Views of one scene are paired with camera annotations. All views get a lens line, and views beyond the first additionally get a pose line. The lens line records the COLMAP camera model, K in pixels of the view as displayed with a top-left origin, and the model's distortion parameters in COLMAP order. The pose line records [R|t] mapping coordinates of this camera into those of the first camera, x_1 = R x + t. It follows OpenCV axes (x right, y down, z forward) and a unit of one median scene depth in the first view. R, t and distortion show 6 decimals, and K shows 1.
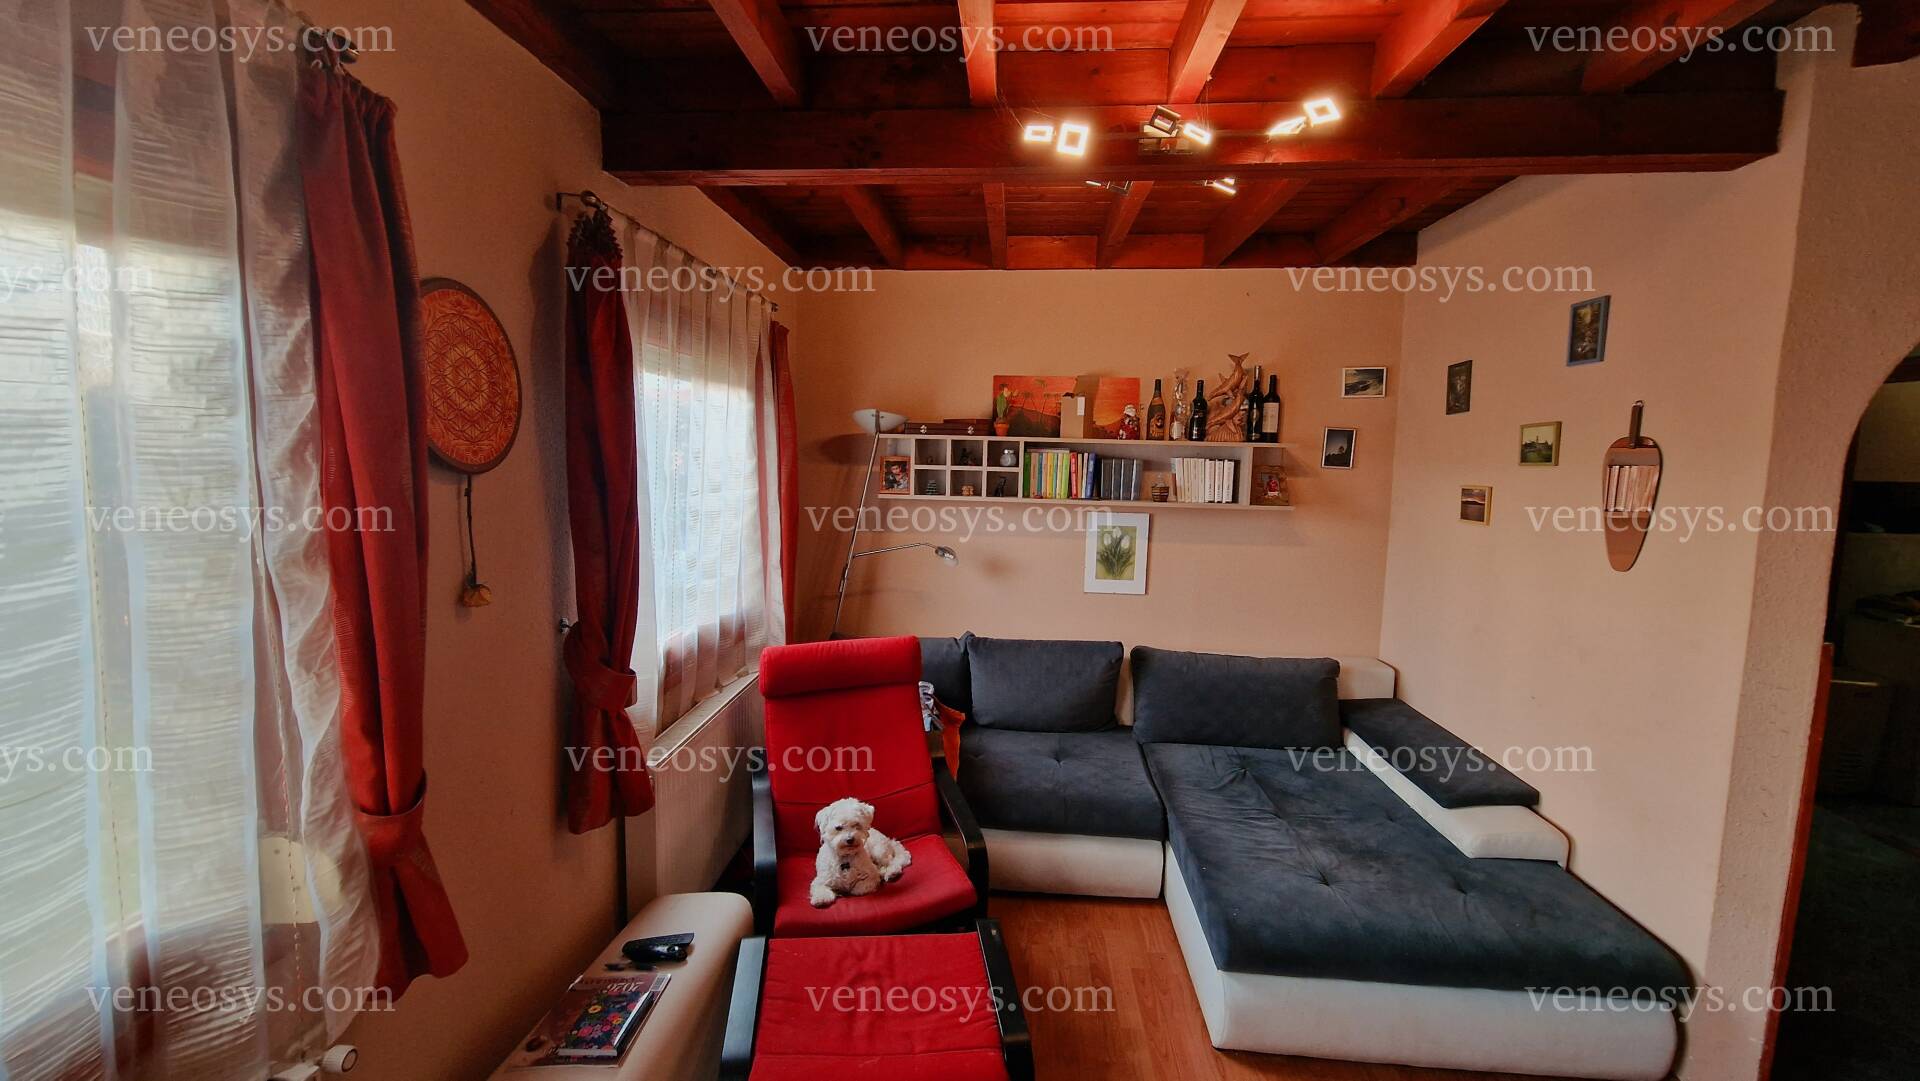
lens RADIAL K [[785.6, 0, 953.9], [0, 785.6, 534.7], [0, 0, 1]] dist [0.000209, -0.000667]
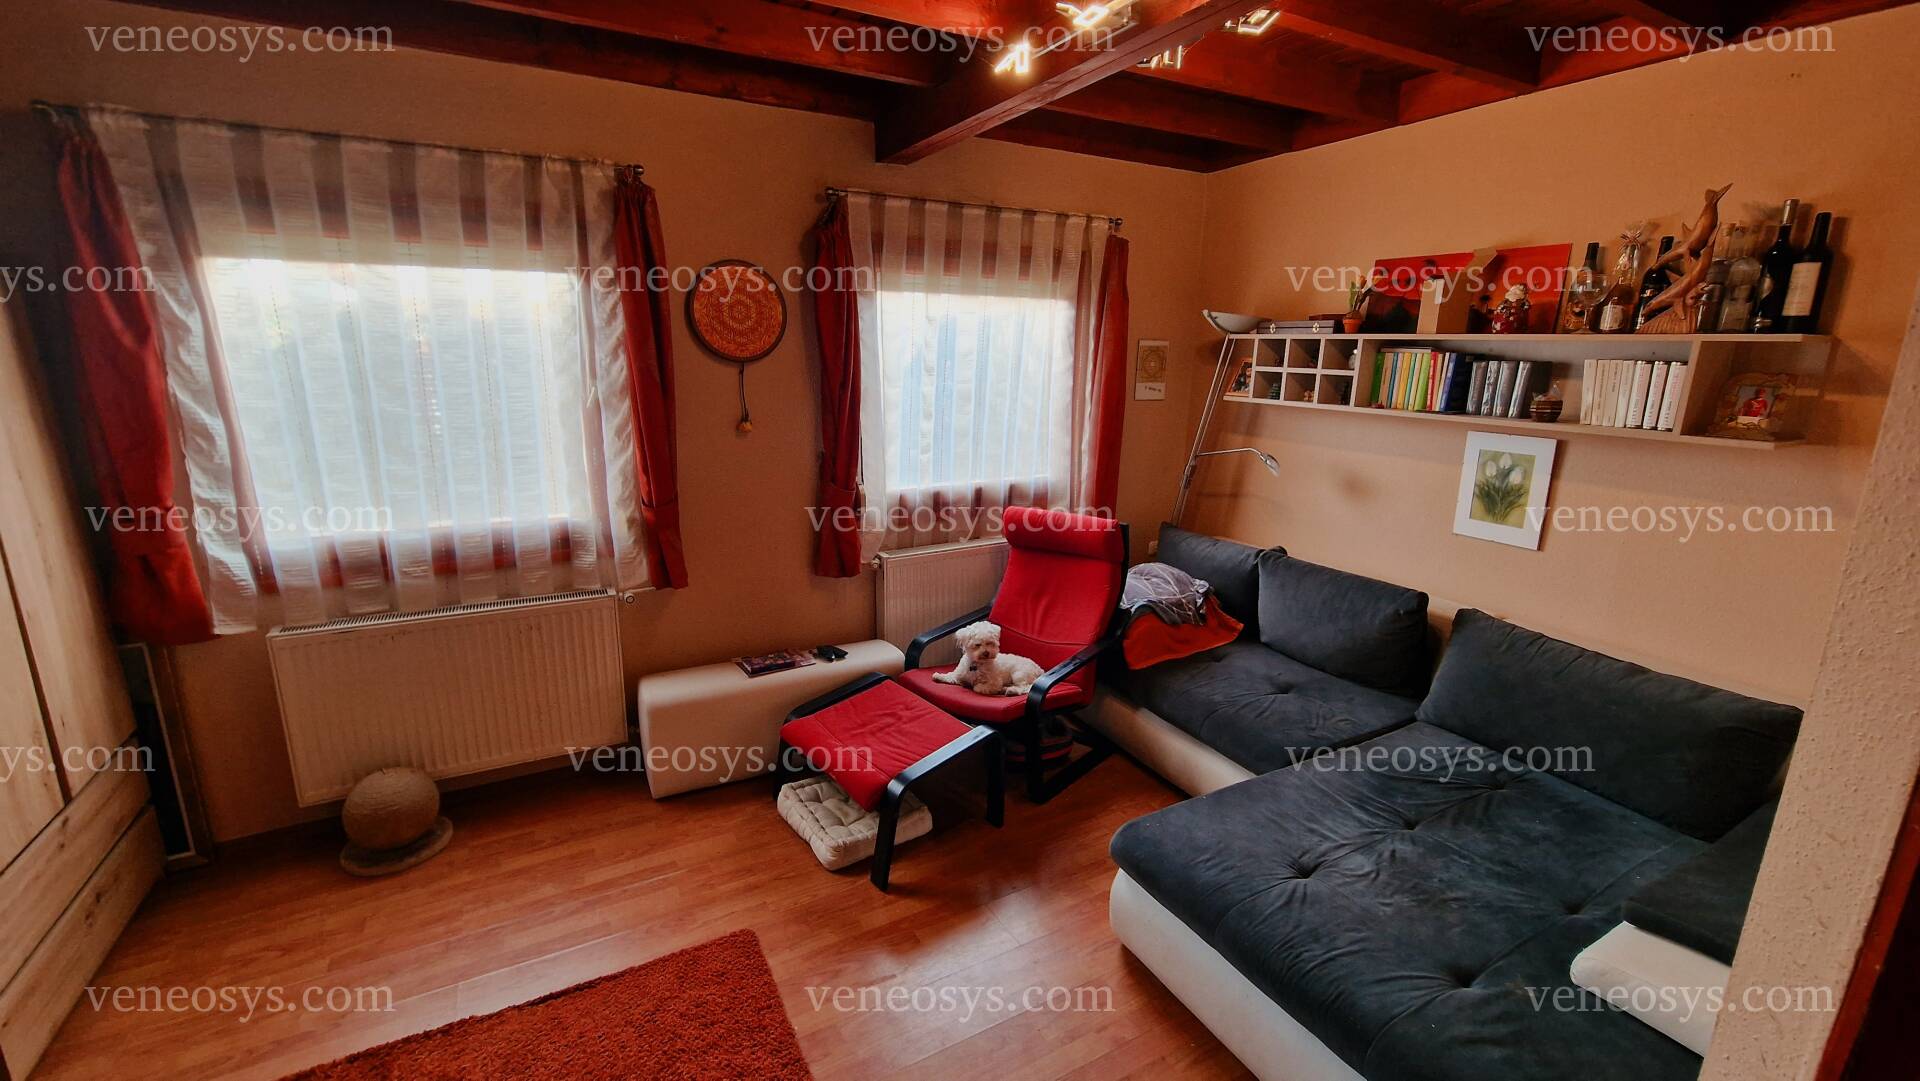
lens RADIAL K [[785.6, 0, 953.9], [0, 785.6, 534.7], [0, 0, 1]] dist [0.000209, -0.000667]
pose [[0.550345, 0.182864, -0.814666, 0.588374], [-0.089602, 0.983022, 0.160124, -0.007126], [0.830116, -0.015128, 0.557386, 0.154789]]
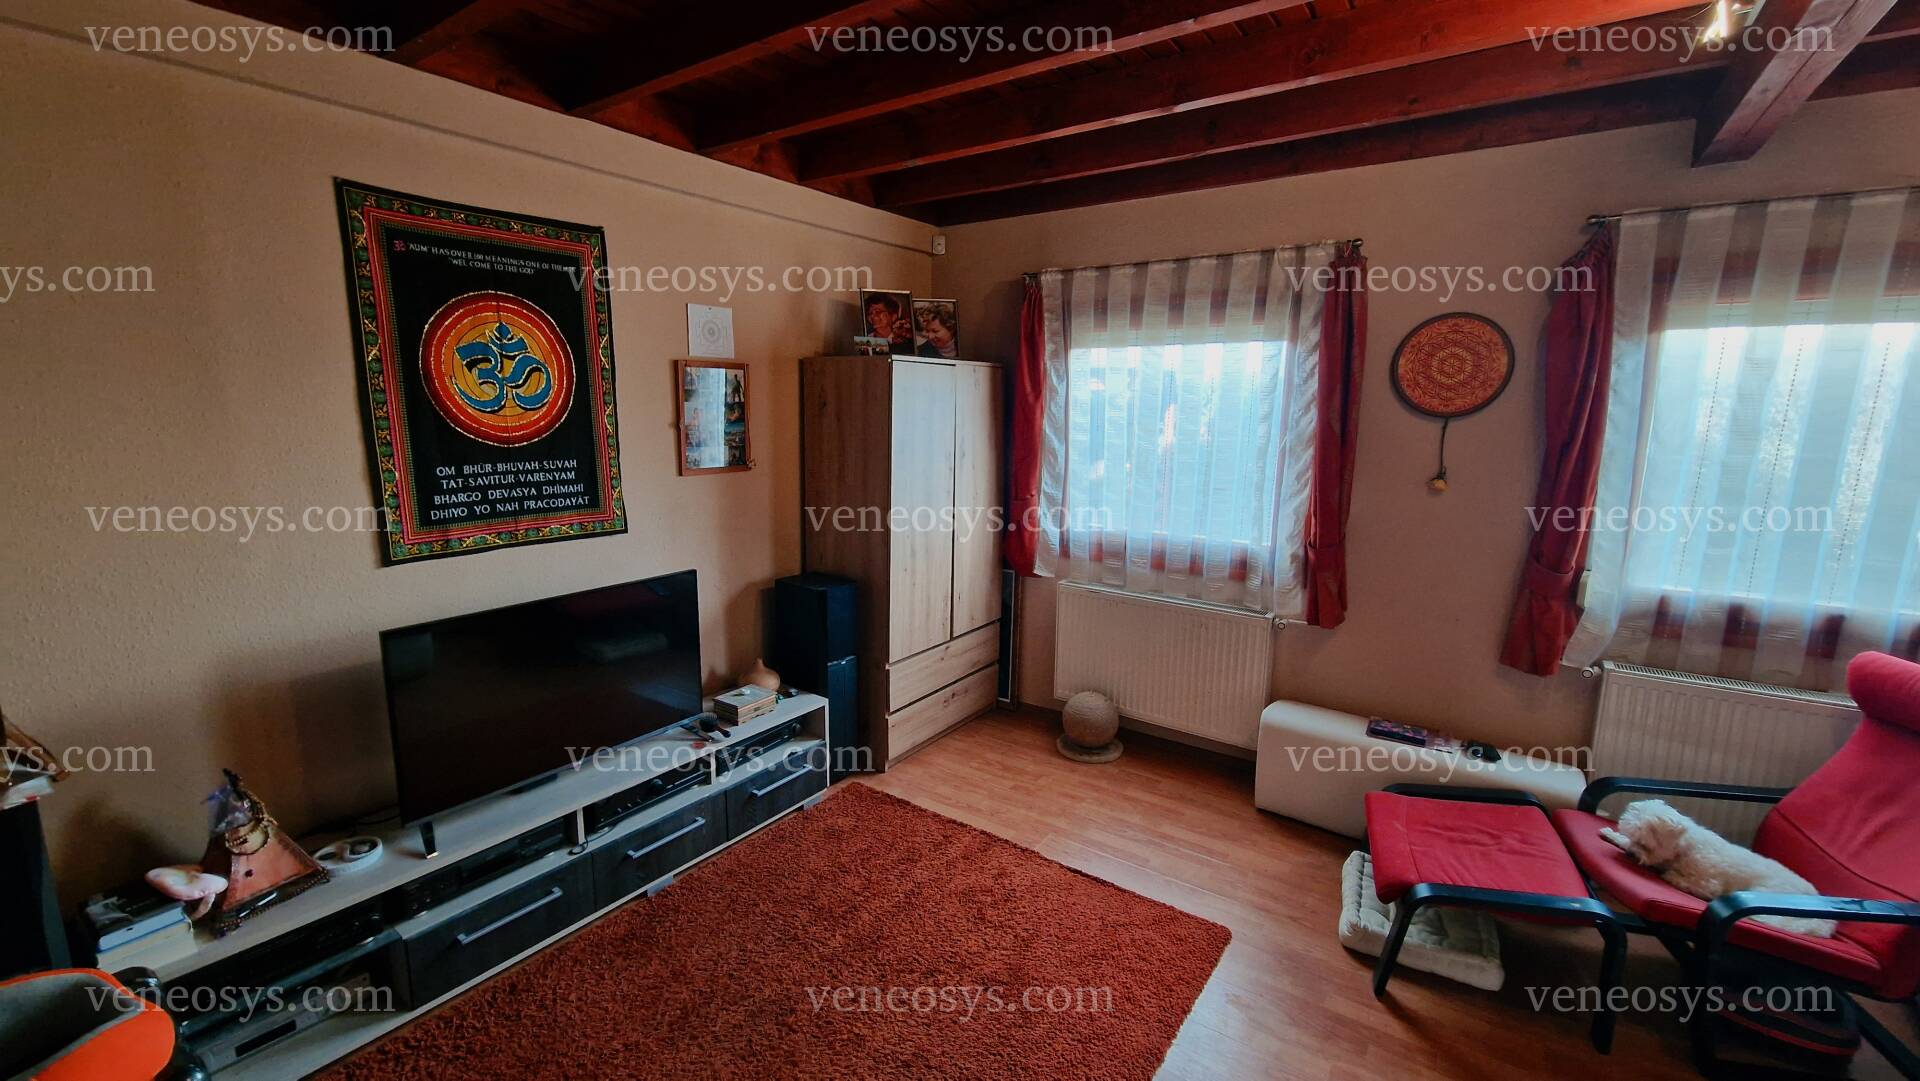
lens RADIAL K [[775.5, 0, 960.0], [0, 775.5, 540.5], [0, 0, 1]] dist [-0.001370, -0.000366]
pose [[-0.507708, 0.123845, -0.852581, 0.692178], [-0.111369, 0.971876, 0.207494, -0.020916], [0.854300, 0.200297, -0.479637, 0.424718]]
